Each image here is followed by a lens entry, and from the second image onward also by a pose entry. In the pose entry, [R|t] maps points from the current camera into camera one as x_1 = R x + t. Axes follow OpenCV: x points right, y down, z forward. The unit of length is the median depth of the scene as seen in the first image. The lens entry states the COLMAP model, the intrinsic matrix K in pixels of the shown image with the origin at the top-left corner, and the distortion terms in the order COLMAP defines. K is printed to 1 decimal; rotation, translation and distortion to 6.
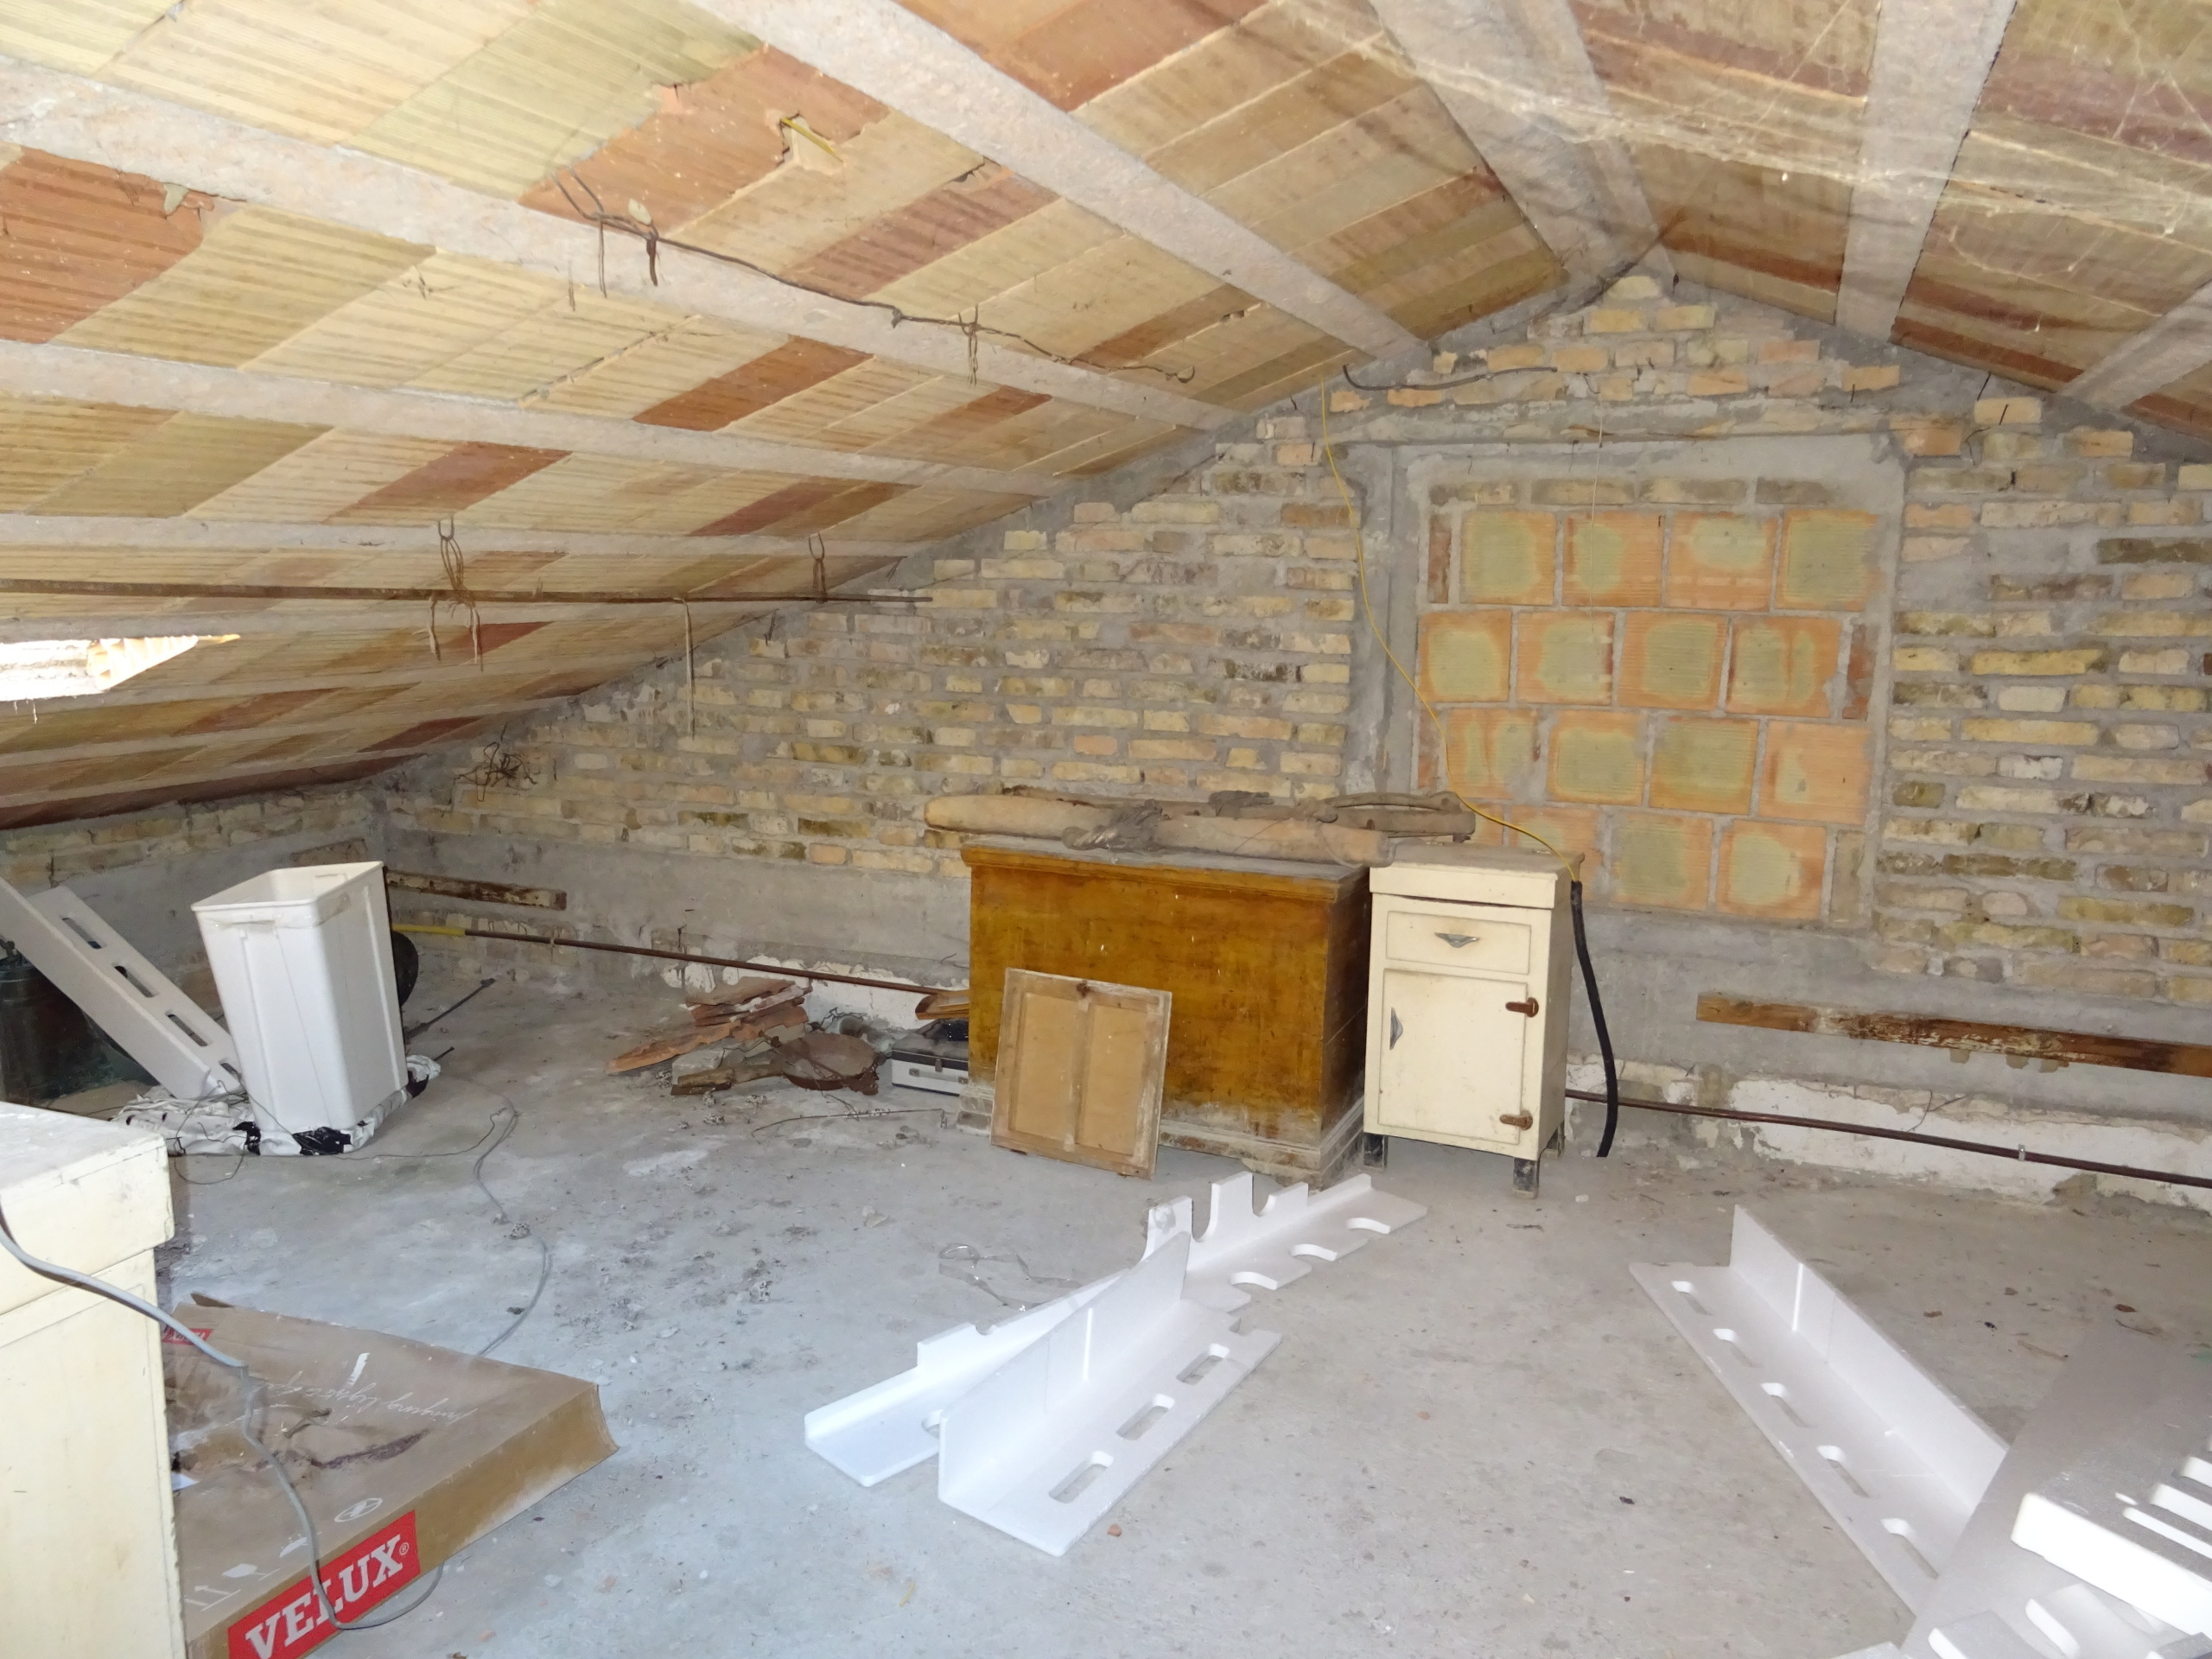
lens RADIAL K [[1584.1, 0, 1108.5], [0, 1584.1, 833.0], [0, 0, 1]] dist [-0.005012, 0.002617]
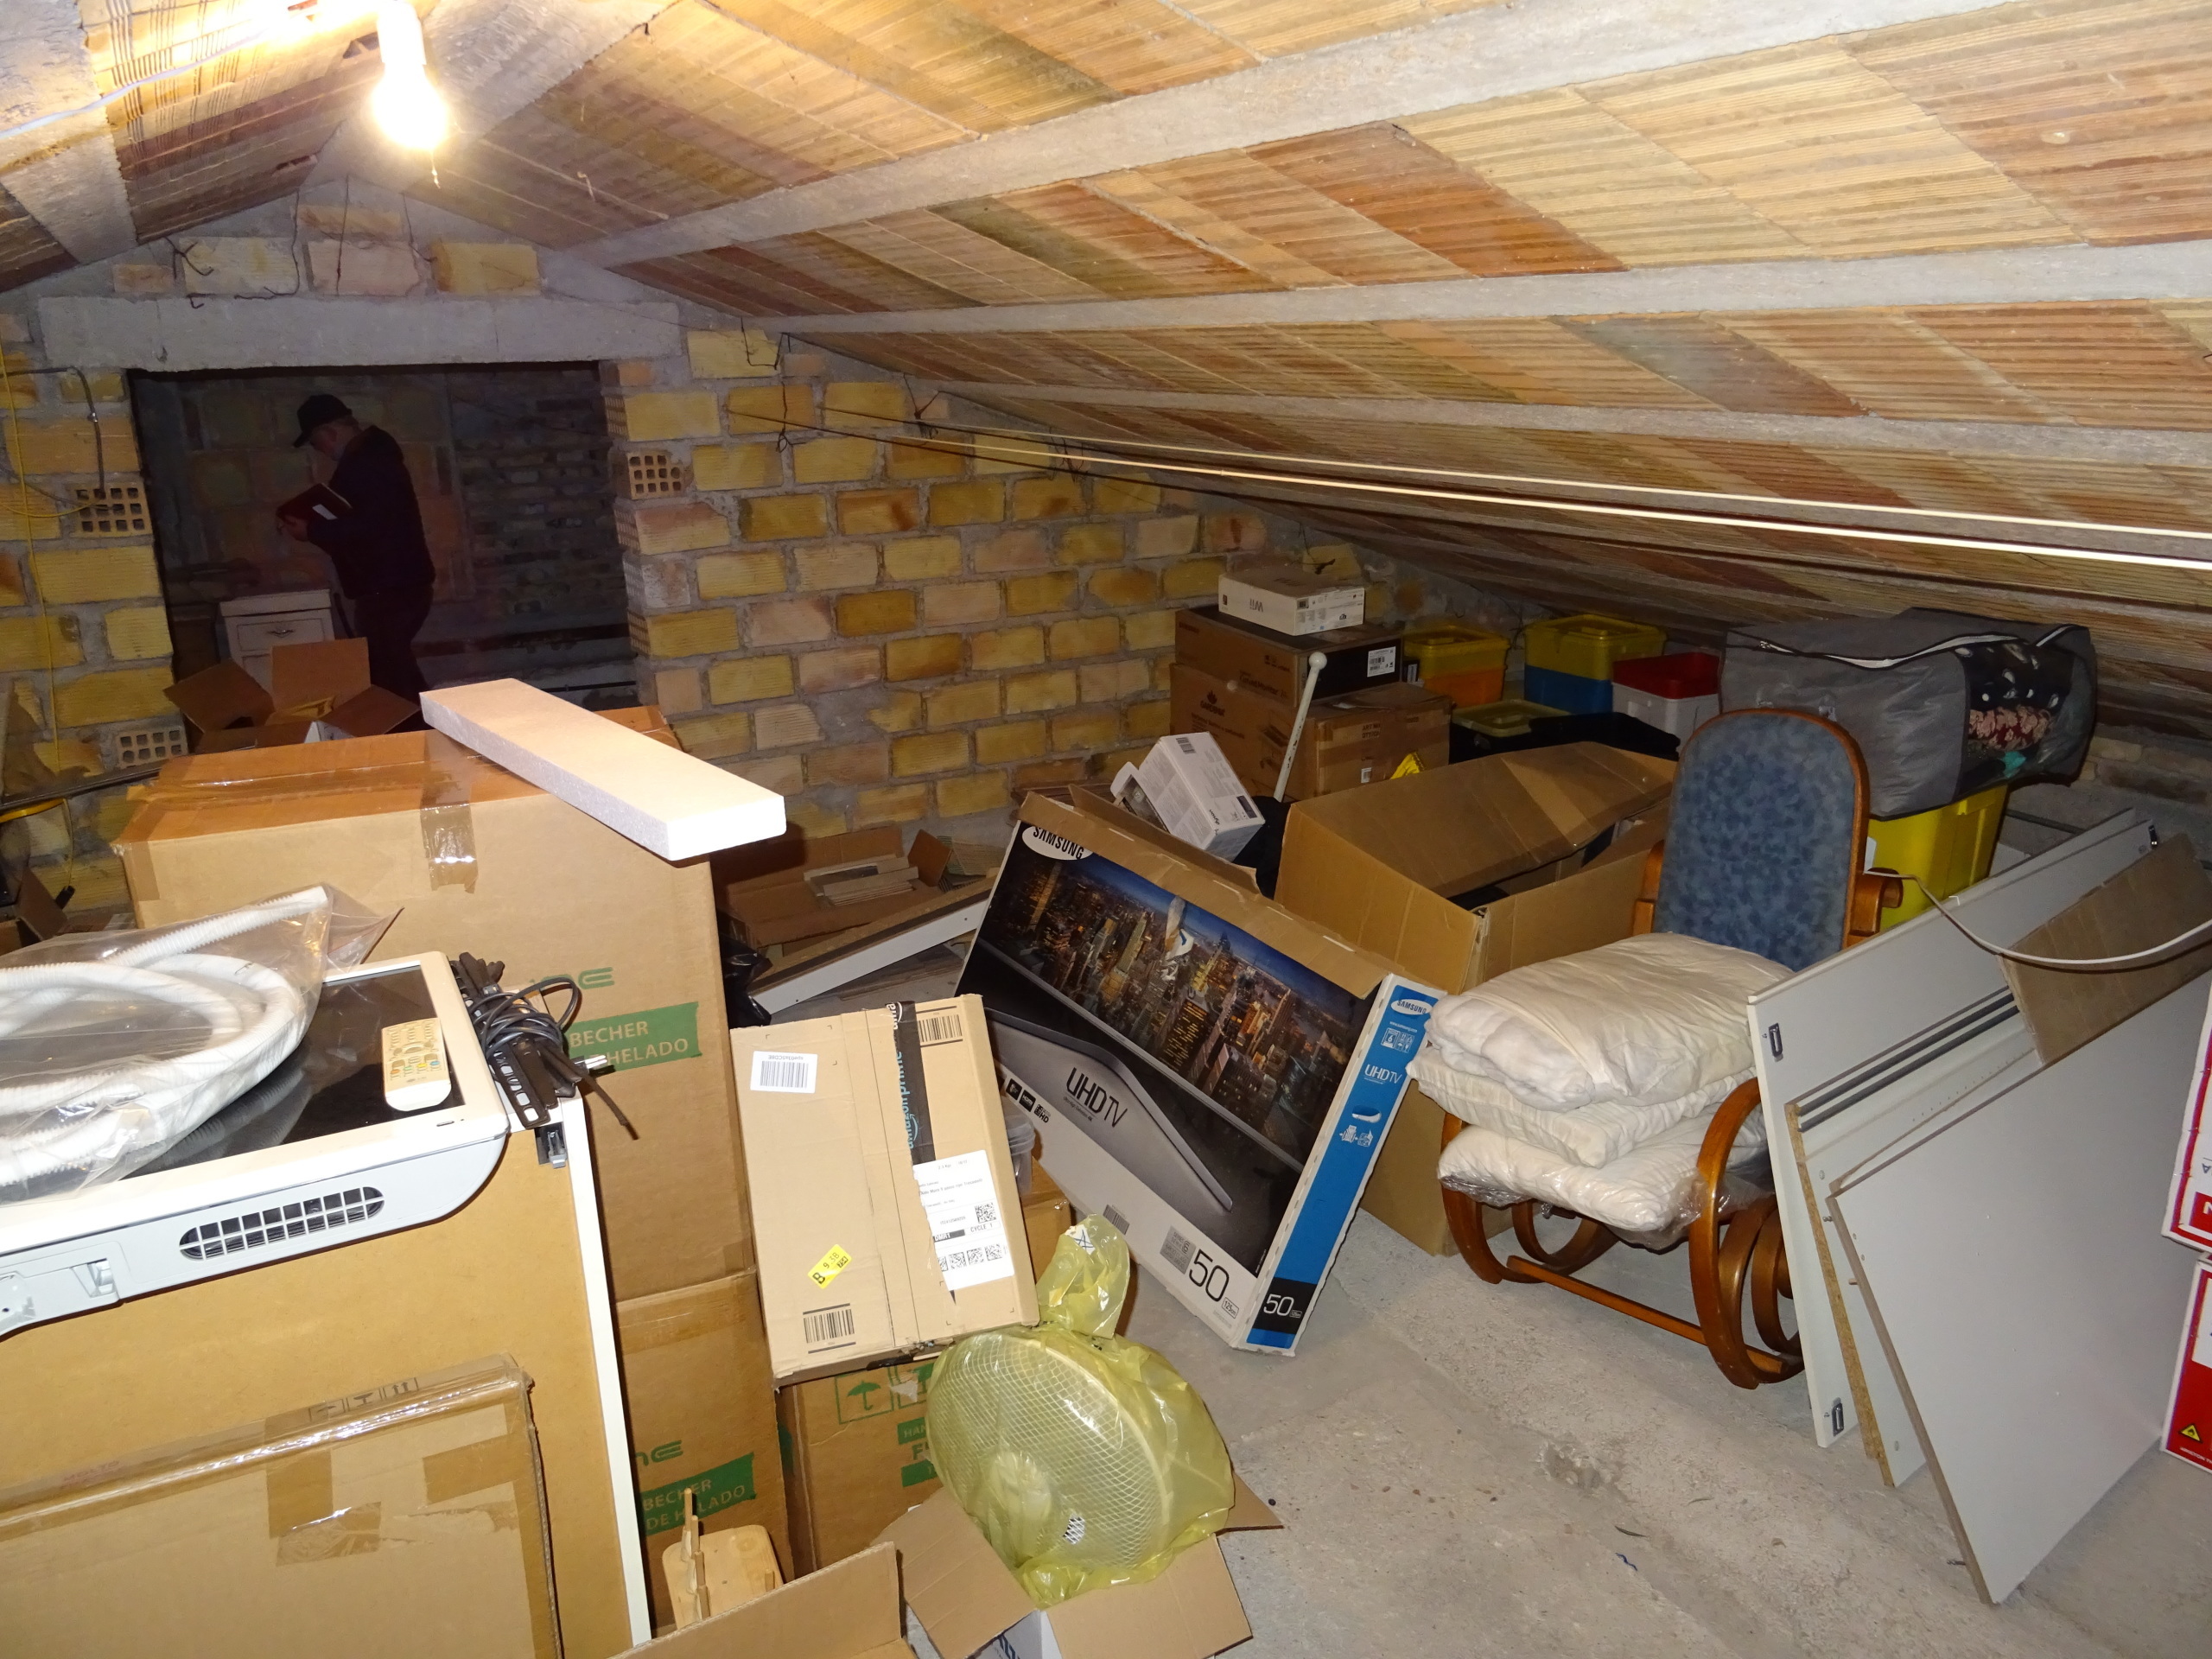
lens RADIAL K [[1584.1, 0, 1110.5], [0, 1584.1, 825.5], [0, 0, 1]] dist [-0.005012, 0.002617]
pose [[0.591165, -0.256619, 0.764637, -0.702270], [0.150686, 0.966482, 0.207860, 0.045136], [-0.792349, -0.007659, 0.610020, -0.934499]]
